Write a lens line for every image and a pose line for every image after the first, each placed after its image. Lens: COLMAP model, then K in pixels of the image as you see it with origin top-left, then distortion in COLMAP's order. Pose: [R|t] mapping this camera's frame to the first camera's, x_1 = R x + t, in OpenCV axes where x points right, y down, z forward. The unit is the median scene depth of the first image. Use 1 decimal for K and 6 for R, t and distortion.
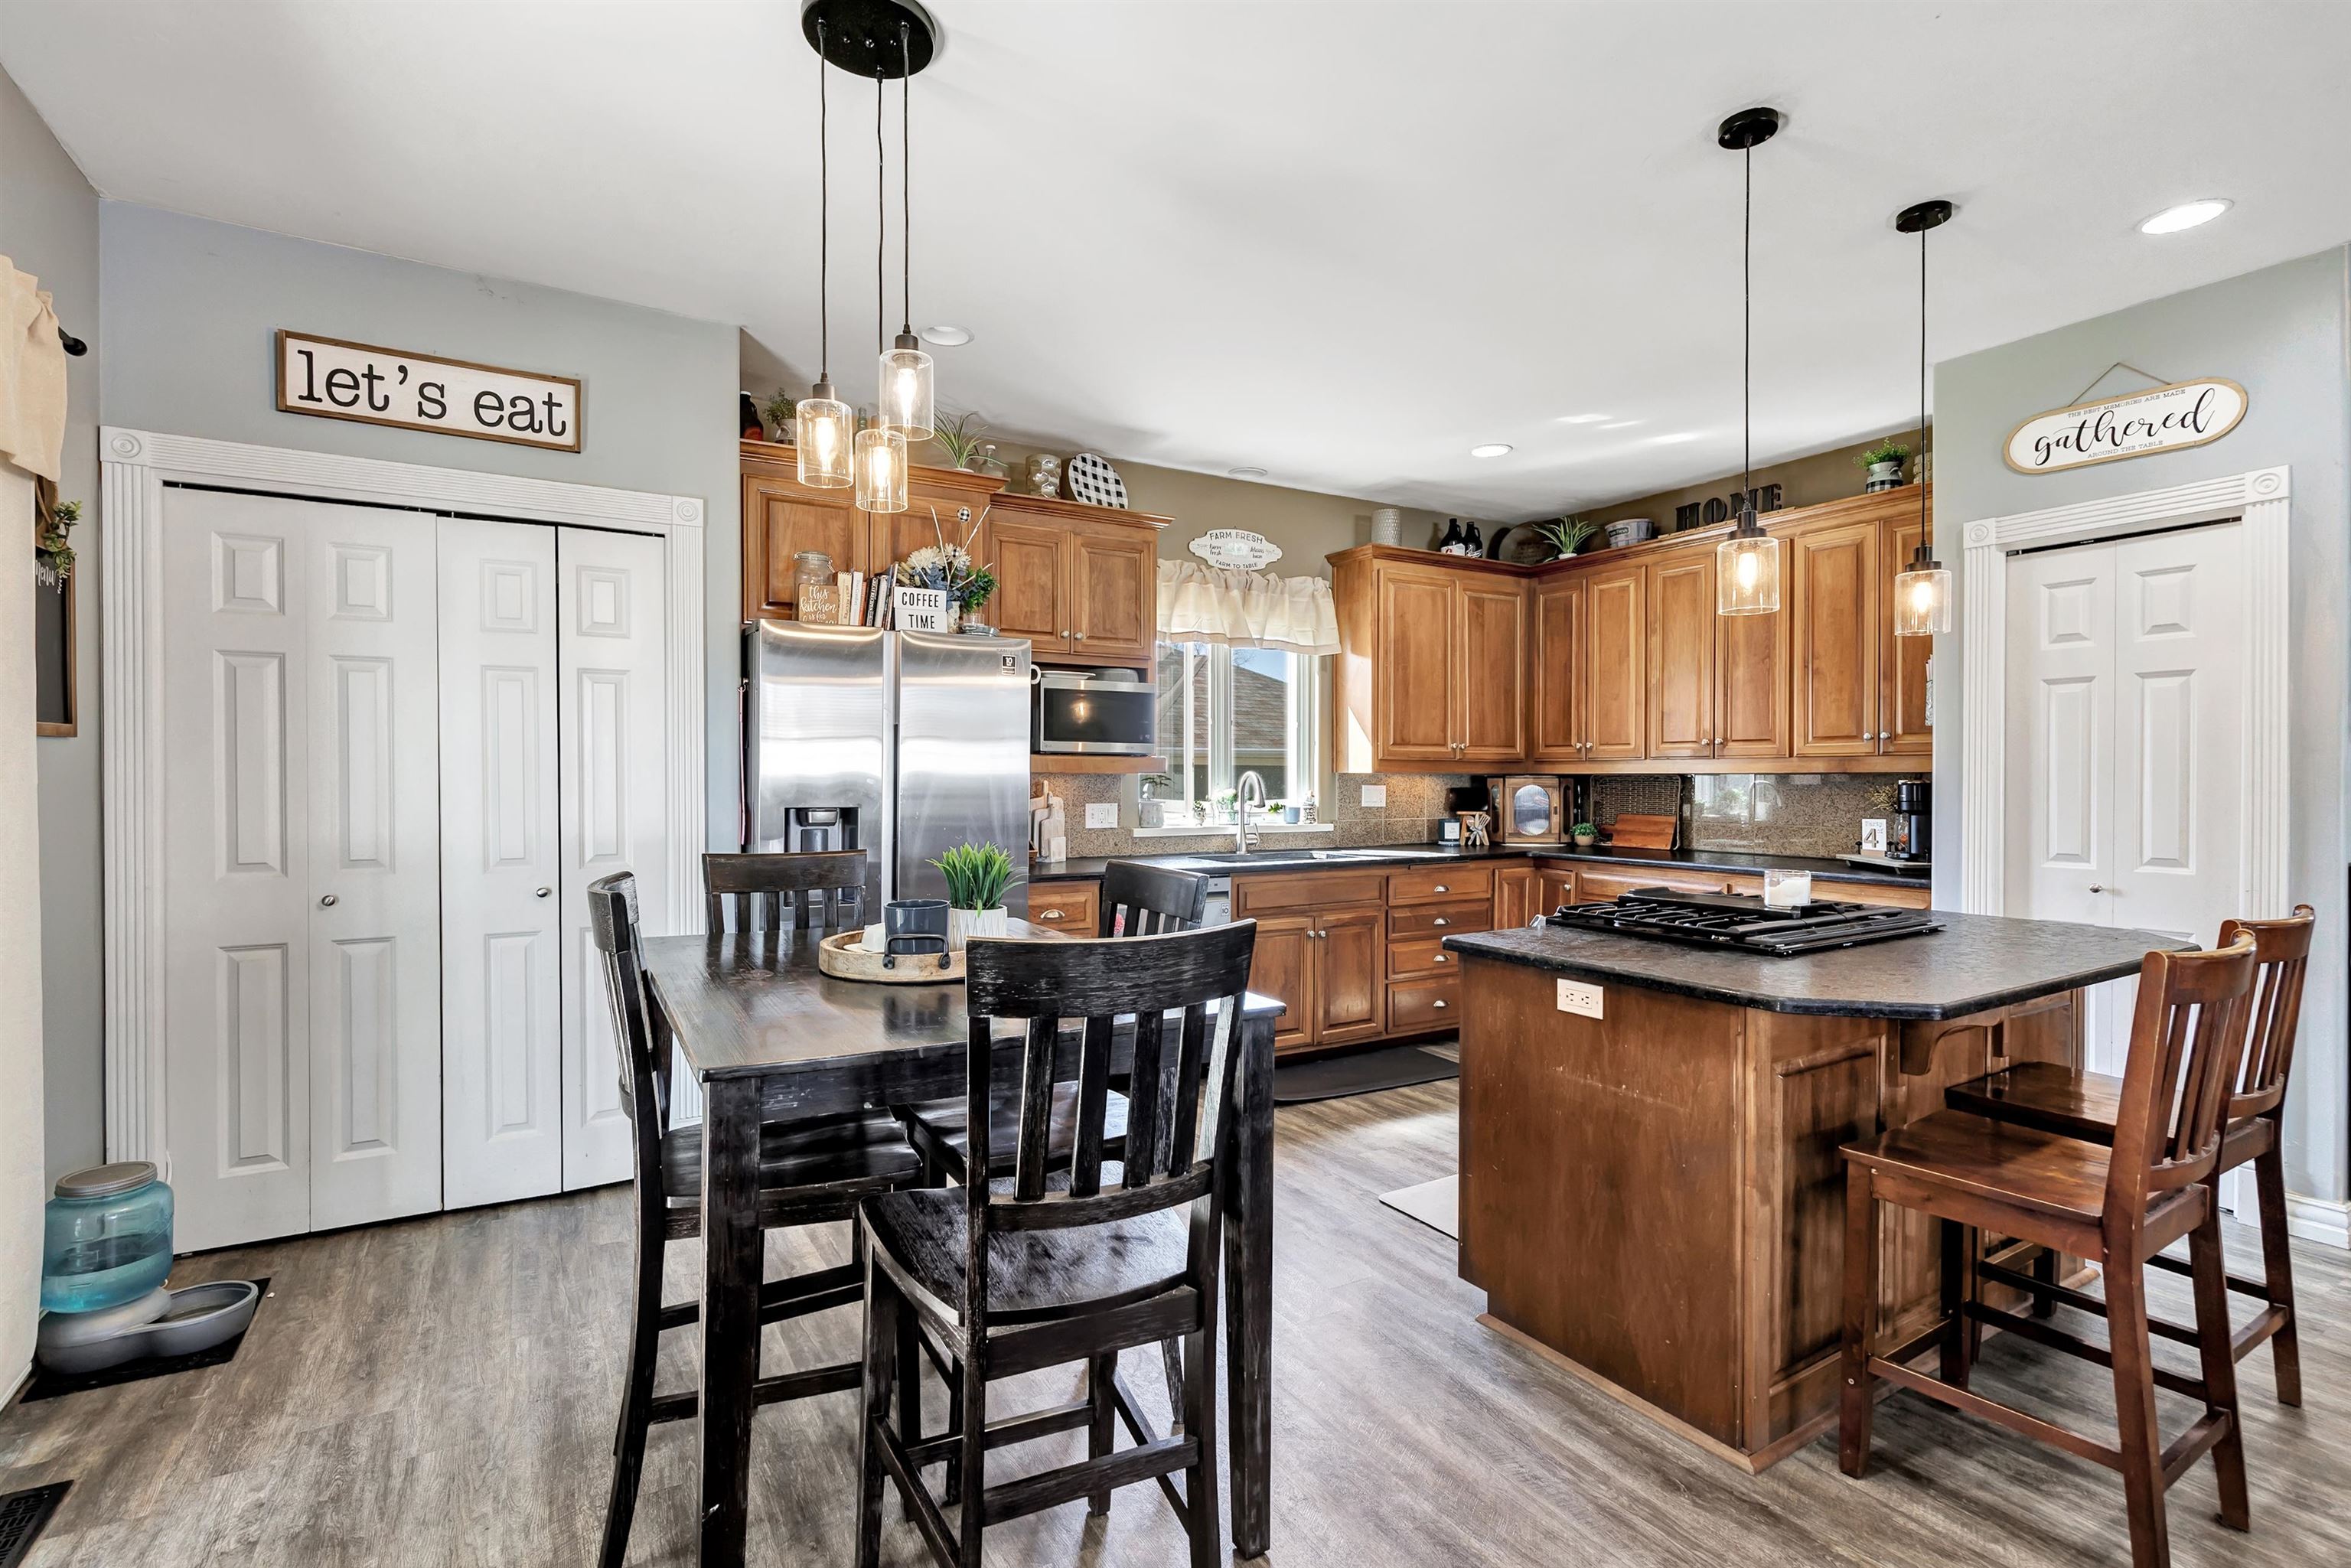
lens RADIAL K [[1060.4, 0, 1107.8], [0, 1060.4, 783.9], [0, 0, 1]] dist [-0.000266, 0.000553]
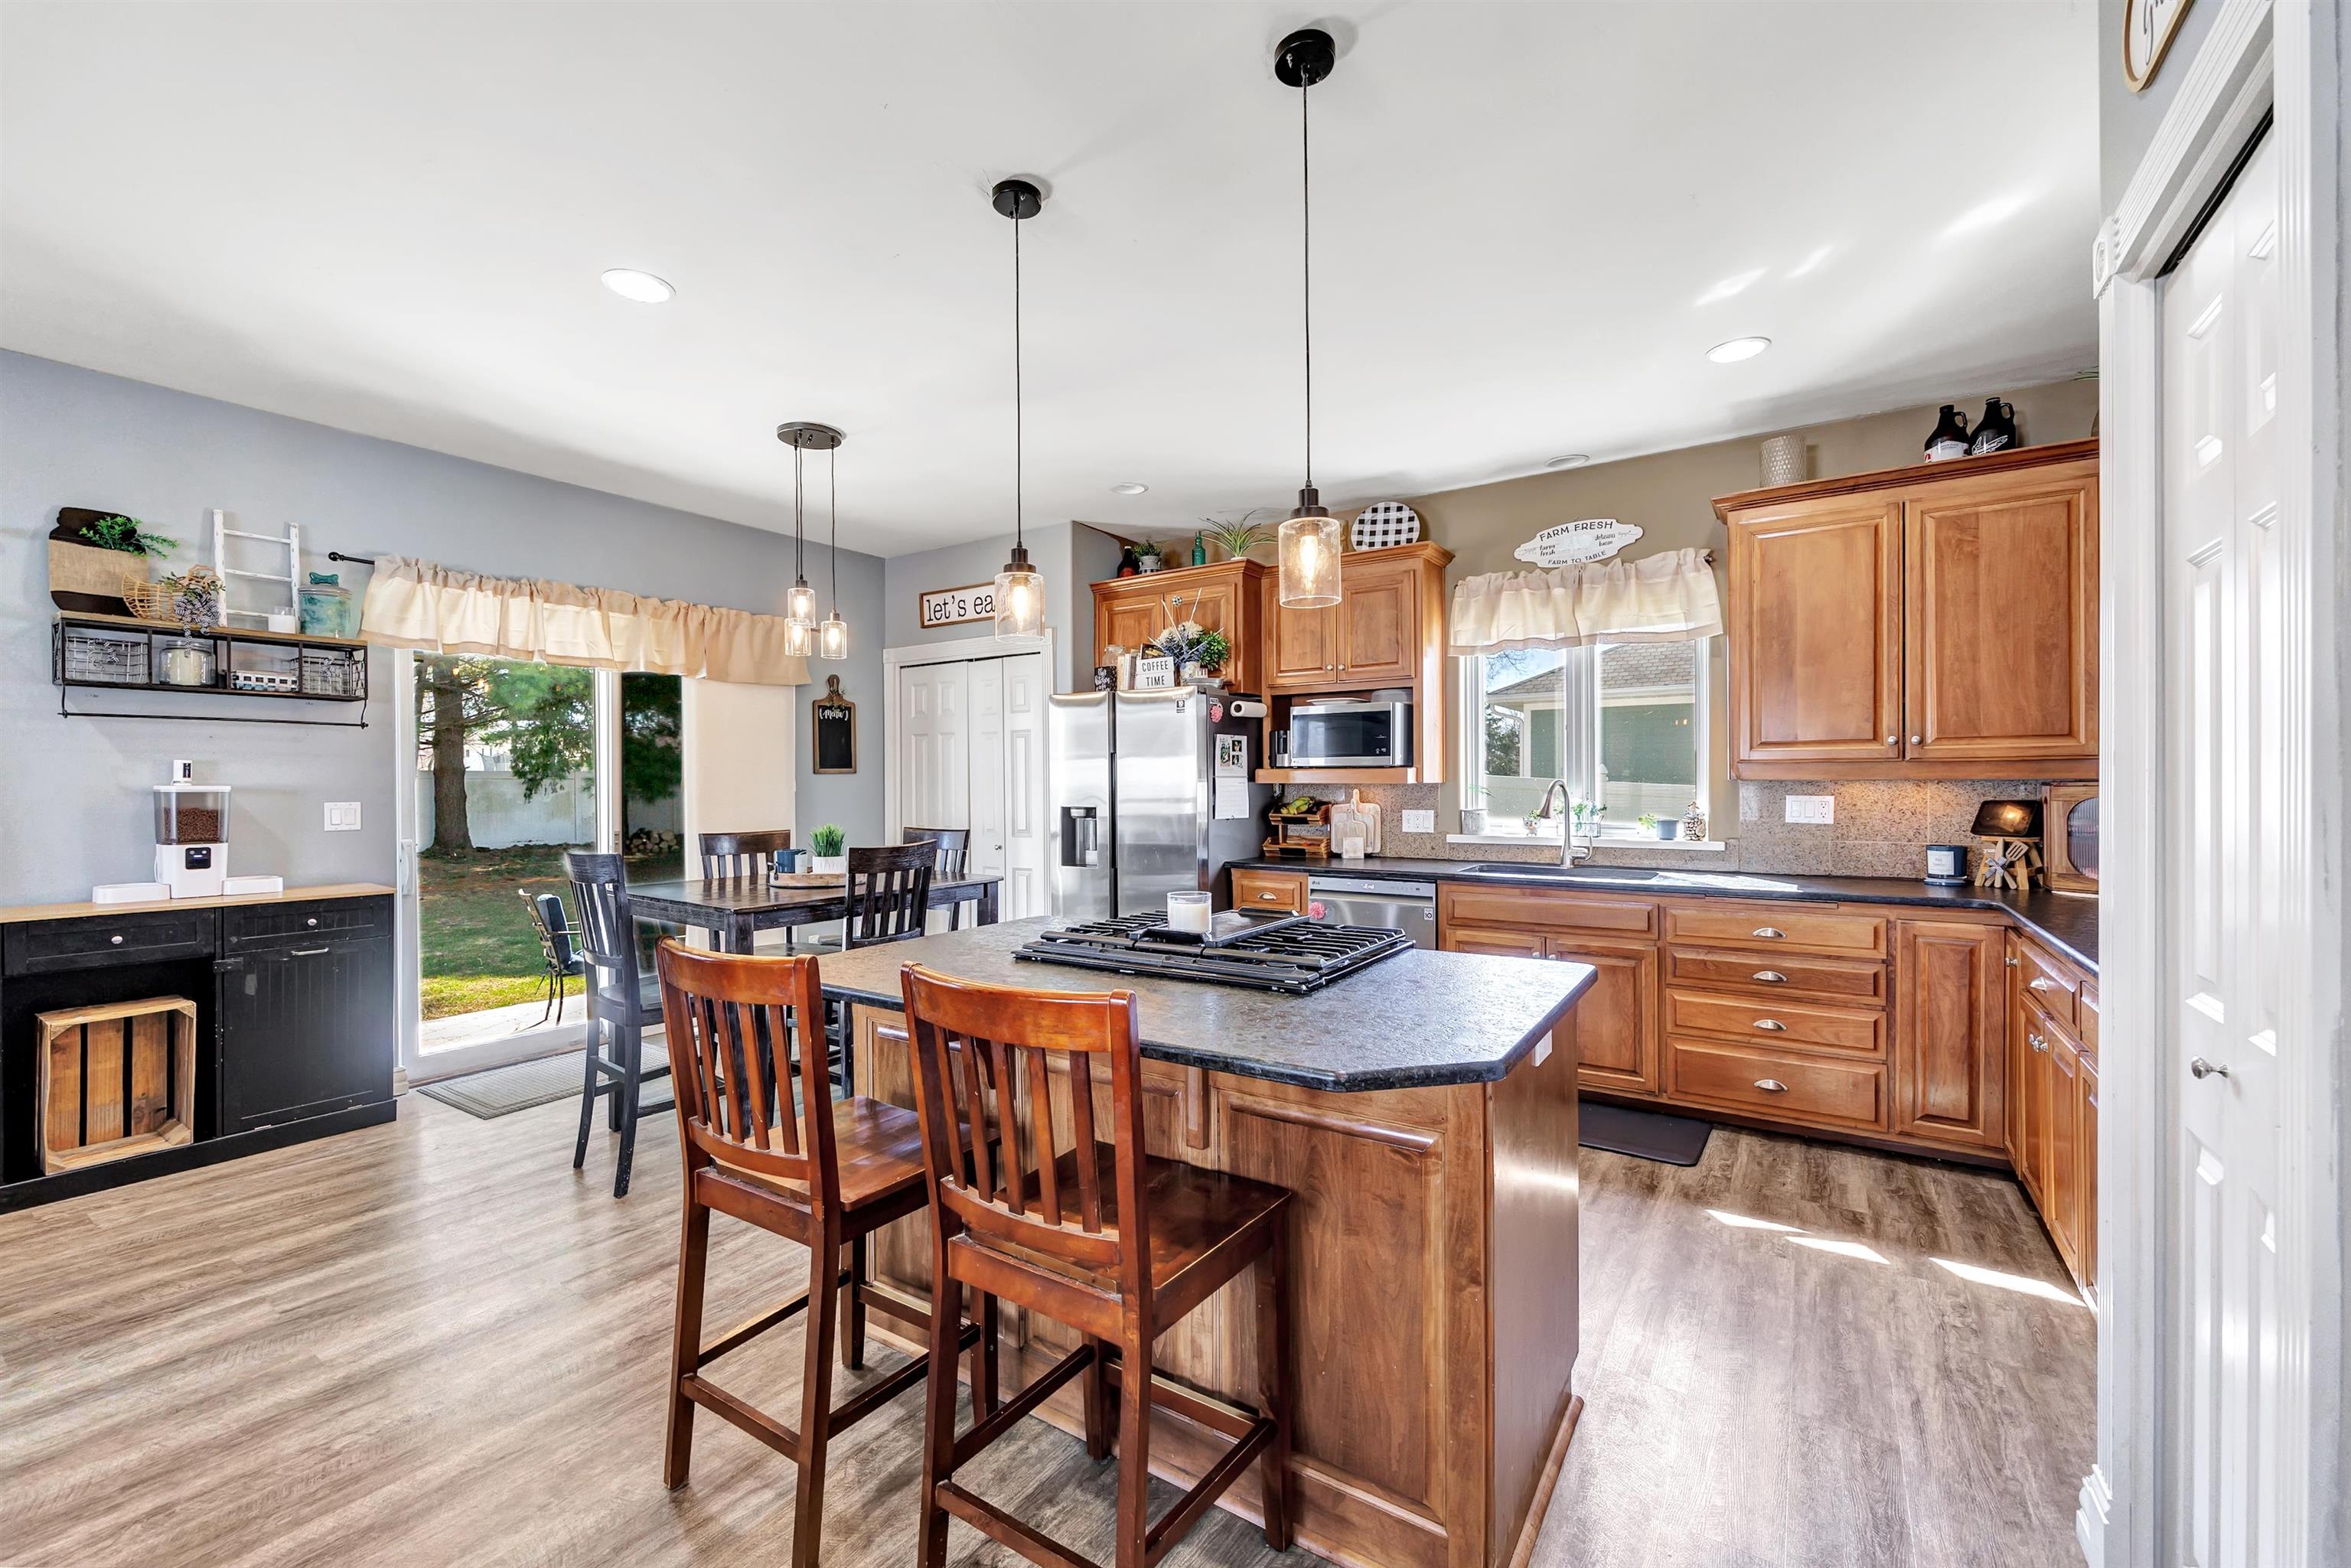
lens RADIAL K [[936.9, 0, 1206.3], [0, 936.9, 794.9], [0, 0, 1]] dist [-0.002723, 0.001767]
pose [[0.471406, 0.005394, -0.881900, 0.771630], [-0.000876, 0.999984, 0.005648, -0.003273], [0.881916, -0.001891, 0.471403, 0.354767]]
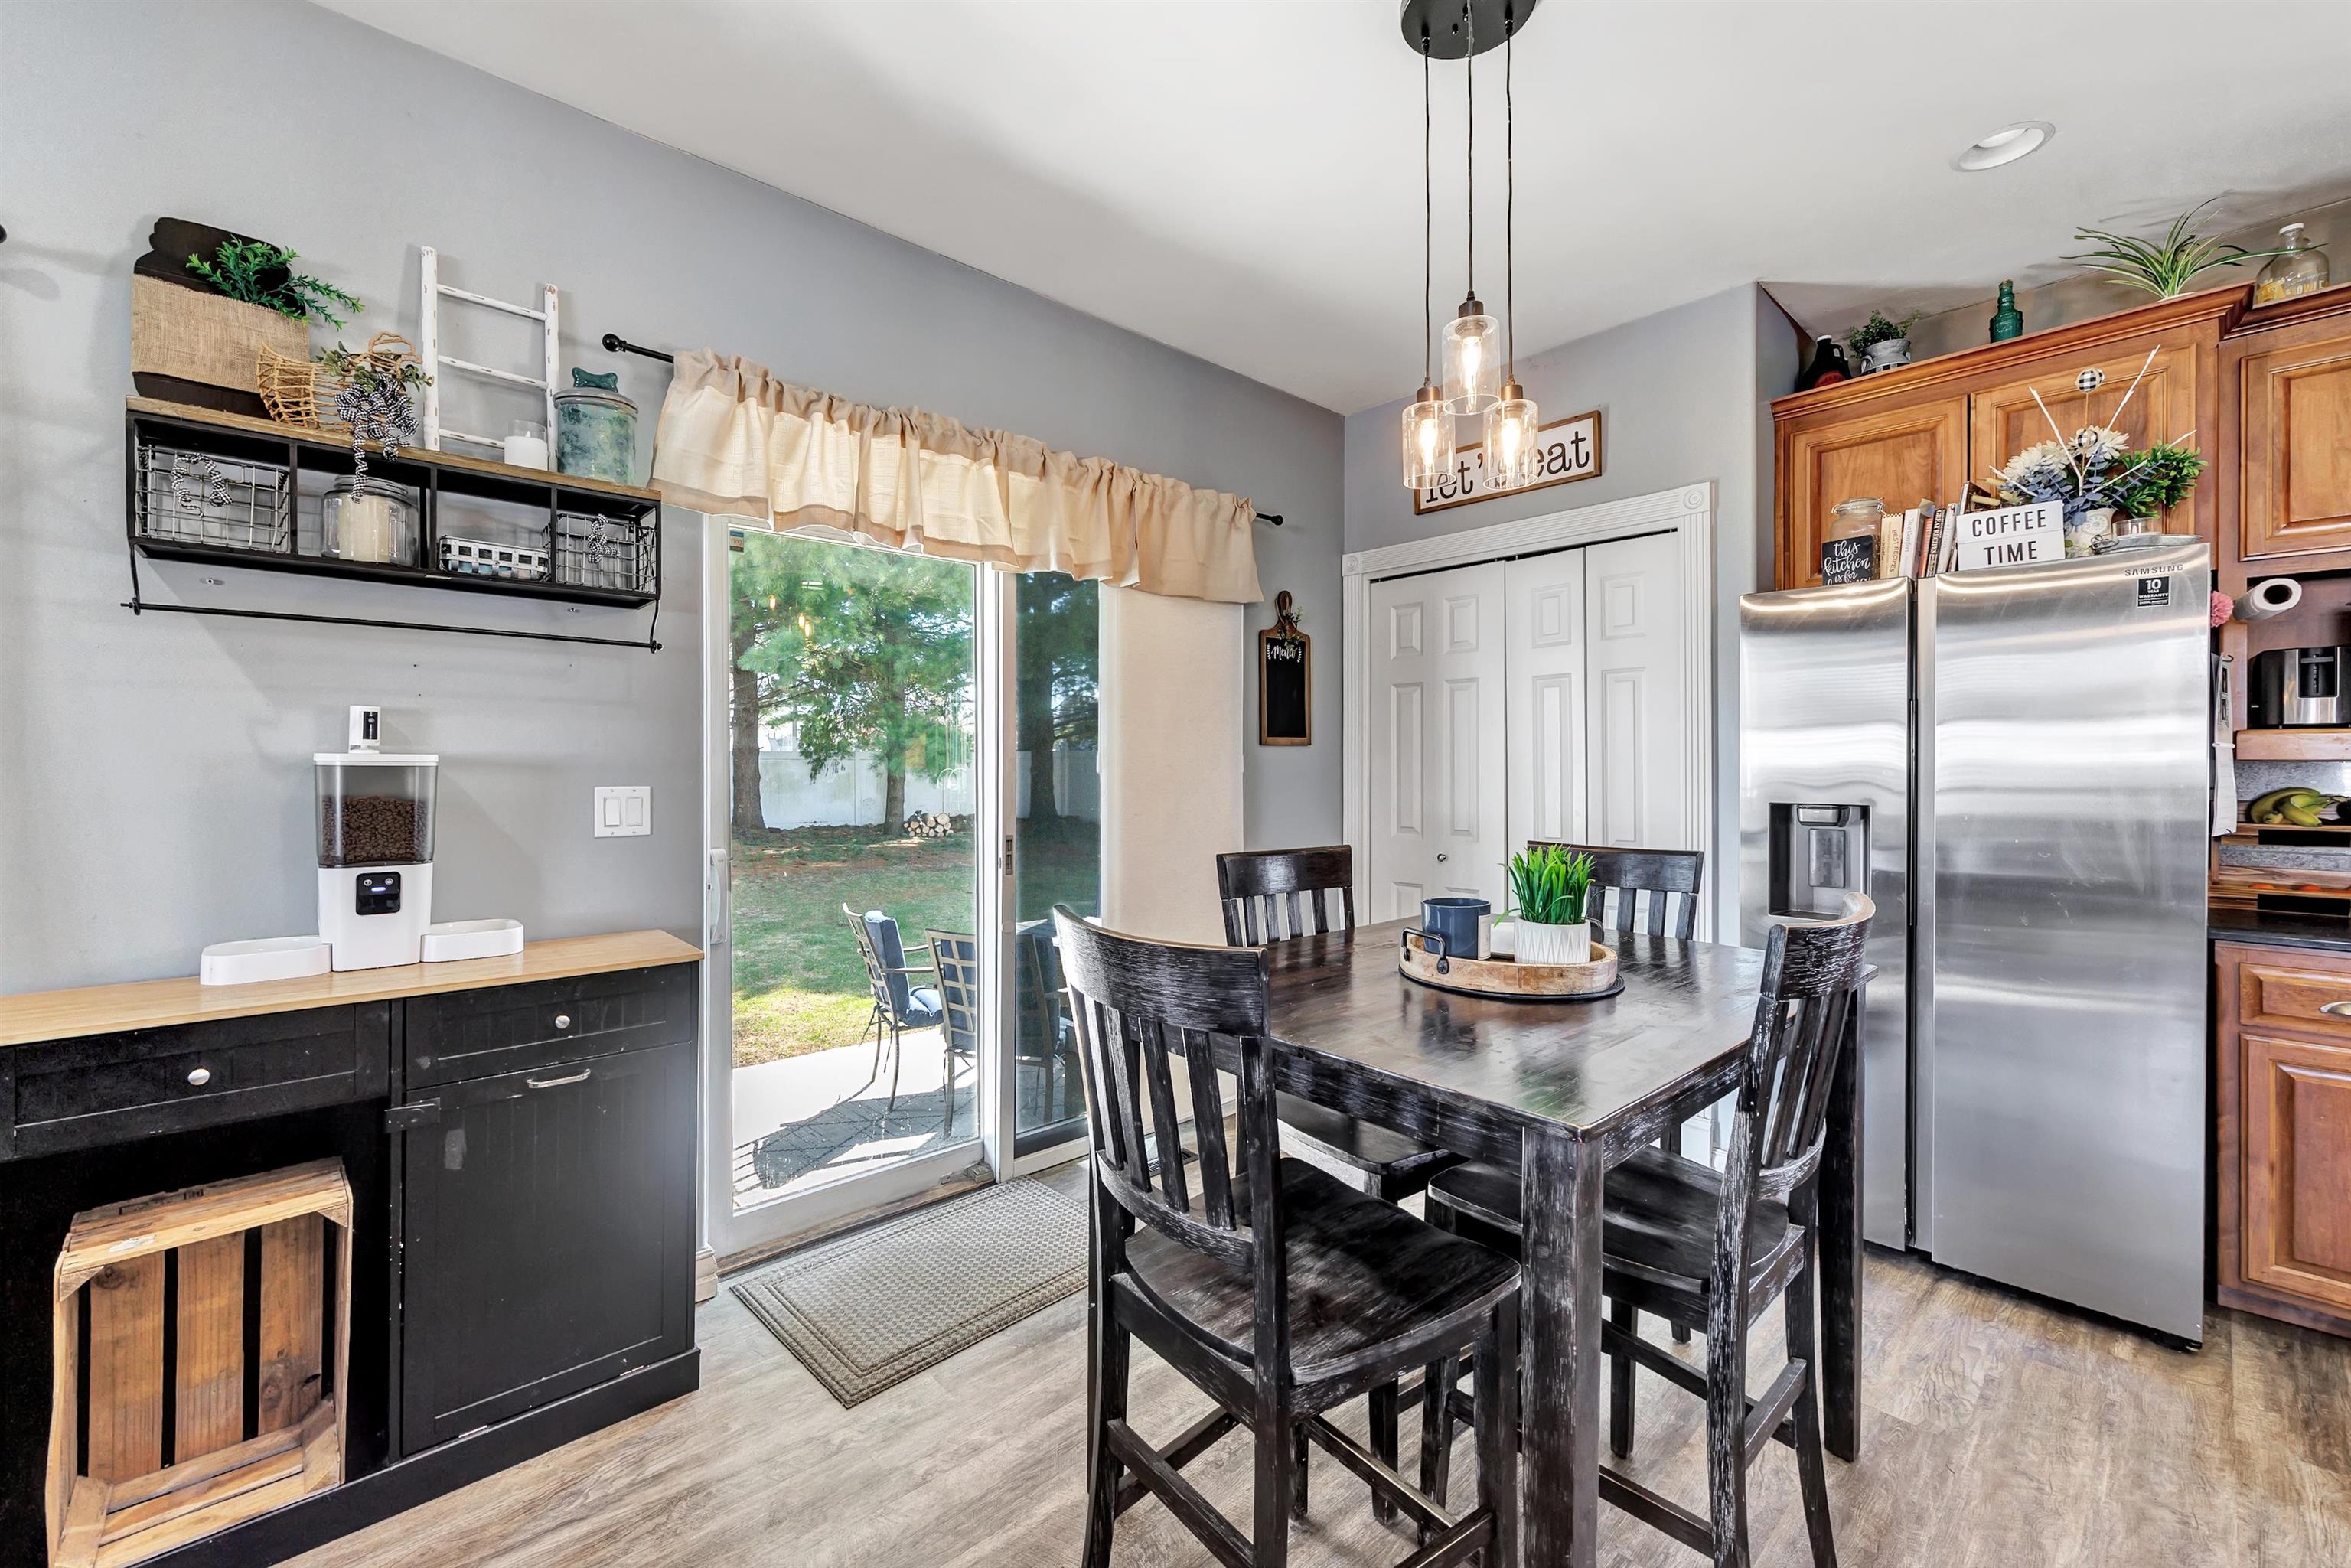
lens RADIAL K [[936.9, 0, 1196.5], [0, 936.9, 774.6], [0, 0, 1]] dist [-0.002723, 0.001767]
pose [[0.263016, 0.004036, -0.964783, 0.229562], [-0.005358, 0.999982, 0.002723, -0.000027], [0.964777, 0.004453, 0.263033, 0.229847]]
